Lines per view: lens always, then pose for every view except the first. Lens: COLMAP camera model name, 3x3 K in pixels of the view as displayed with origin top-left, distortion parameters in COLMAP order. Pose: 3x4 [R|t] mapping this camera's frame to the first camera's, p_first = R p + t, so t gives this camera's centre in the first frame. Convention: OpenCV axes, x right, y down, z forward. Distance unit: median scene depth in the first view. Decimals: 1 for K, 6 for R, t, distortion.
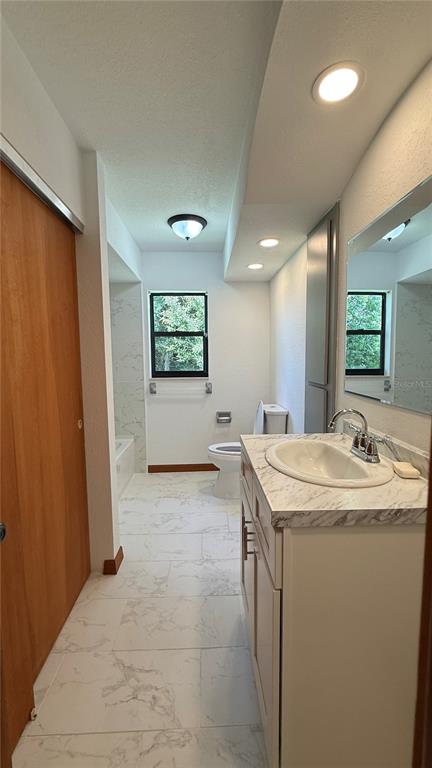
lens RADIAL K [[304.6, 0, 217.1], [0, 304.6, 382.4], [0, 0, 1]] dist [-0.001925, 0.000156]
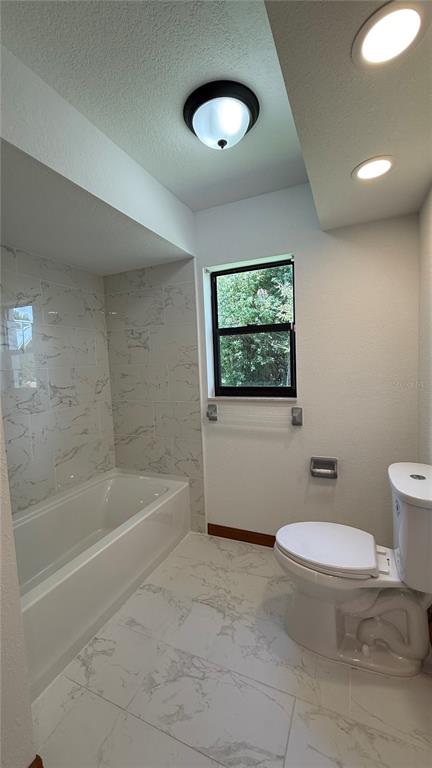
lens RADIAL K [[304.6, 0, 214.4], [0, 304.6, 382.7], [0, 0, 1]] dist [-0.001925, 0.000156]
pose [[0.893031, 0.005774, -0.449958, 0.096688], [-0.006837, 0.999976, -0.000738, -0.046423], [0.449943, 0.003736, 0.893049, 0.396081]]
